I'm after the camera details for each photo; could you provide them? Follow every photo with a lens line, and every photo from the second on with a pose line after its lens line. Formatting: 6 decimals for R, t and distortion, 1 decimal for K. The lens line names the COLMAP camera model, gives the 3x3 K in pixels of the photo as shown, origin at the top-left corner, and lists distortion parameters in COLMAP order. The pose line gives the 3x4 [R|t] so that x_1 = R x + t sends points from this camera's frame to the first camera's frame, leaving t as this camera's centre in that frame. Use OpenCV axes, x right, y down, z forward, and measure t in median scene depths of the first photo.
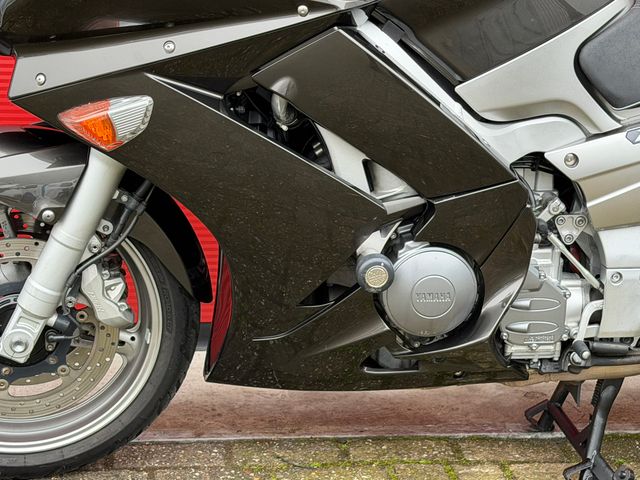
lens RADIAL K [[1429.5, 0, 320.0], [0, 1429.5, 240.0], [0, 0, 1]] dist [0.113294, 0.273060]
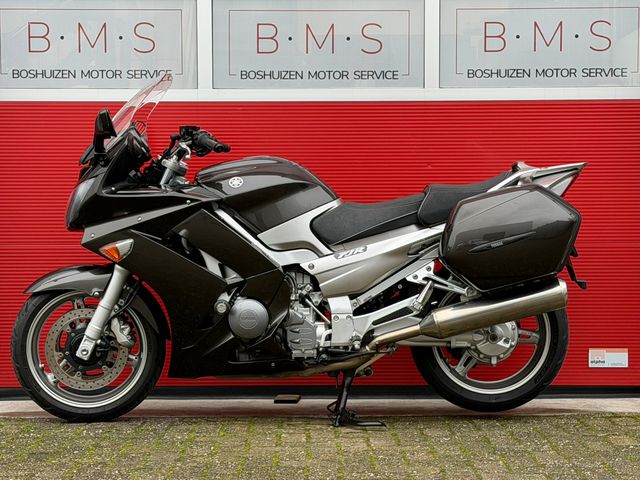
lens RADIAL K [[1438.4, 0, 319.5], [0, 1438.4, 255.0], [0, 0, 1]] dist [0.107745, 0.305406]
pose [[0.989862, -0.038169, -0.136809, 0.505700], [0.001051, 0.965158, -0.261665, 0.540260], [0.142030, 0.258868, 0.955413, -1.262506]]
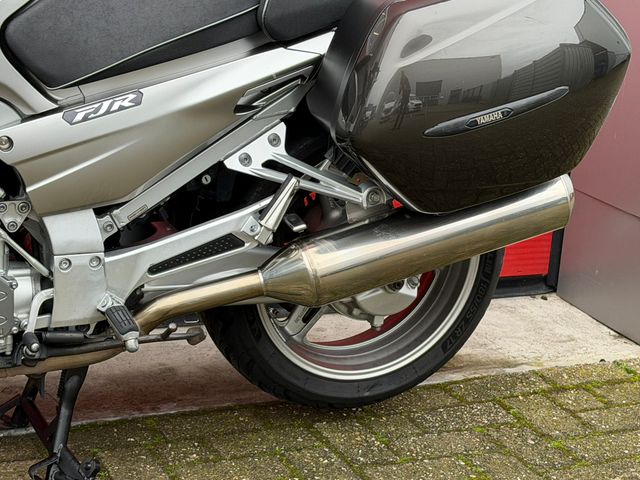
lens RADIAL K [[1429.5, 0, 320.0], [0, 1429.5, 240.0], [0, 0, 1]] dist [0.113294, 0.273060]
pose [[0.959668, -0.050708, 0.276524, 0.106005], [0.047120, 0.998697, 0.019610, -0.000814], [-0.277158, -0.005789, 0.960807, 0.029895]]
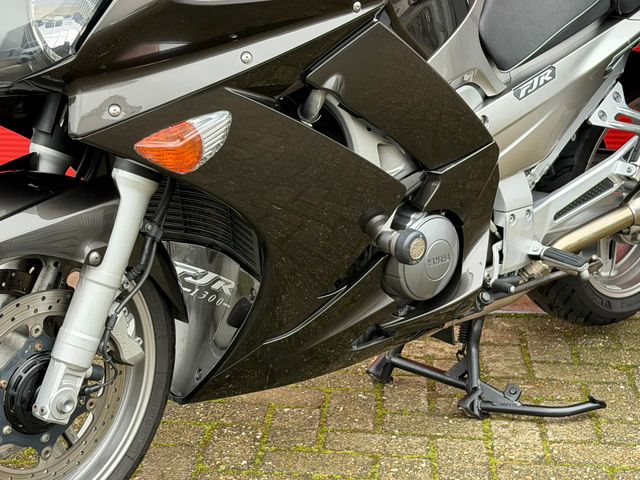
lens RADIAL K [[1446.3, 0, 319.1], [0, 1446.3, 255.2], [0, 0, 1]] dist [0.161744, 0.148947]
pose [[0.803068, -0.193289, 0.563667, -0.580648], [0.193299, 0.979278, 0.060411, -0.045483], [-0.563663, 0.060442, 0.823790, 0.134127]]
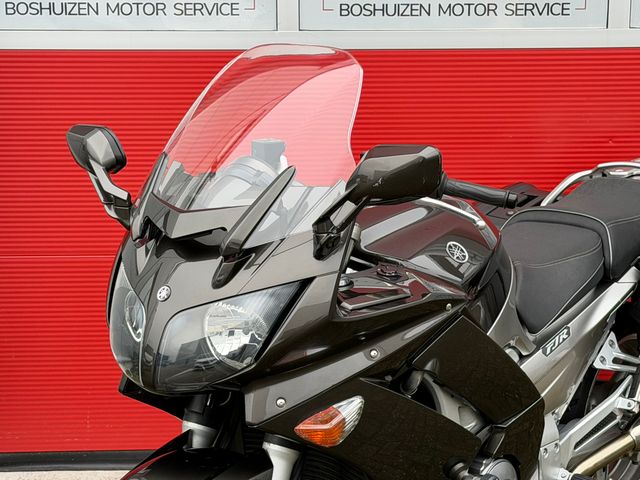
lens RADIAL K [[1438.4, 0, 319.5], [0, 1438.4, 255.0], [0, 0, 1]] dist [0.107745, 0.305406]
pose [[0.741047, -0.157321, 0.652763, -0.853442], [0.235380, 0.971339, -0.033114, -0.167028], [-0.628845, 0.178186, 0.756838, 0.036339]]
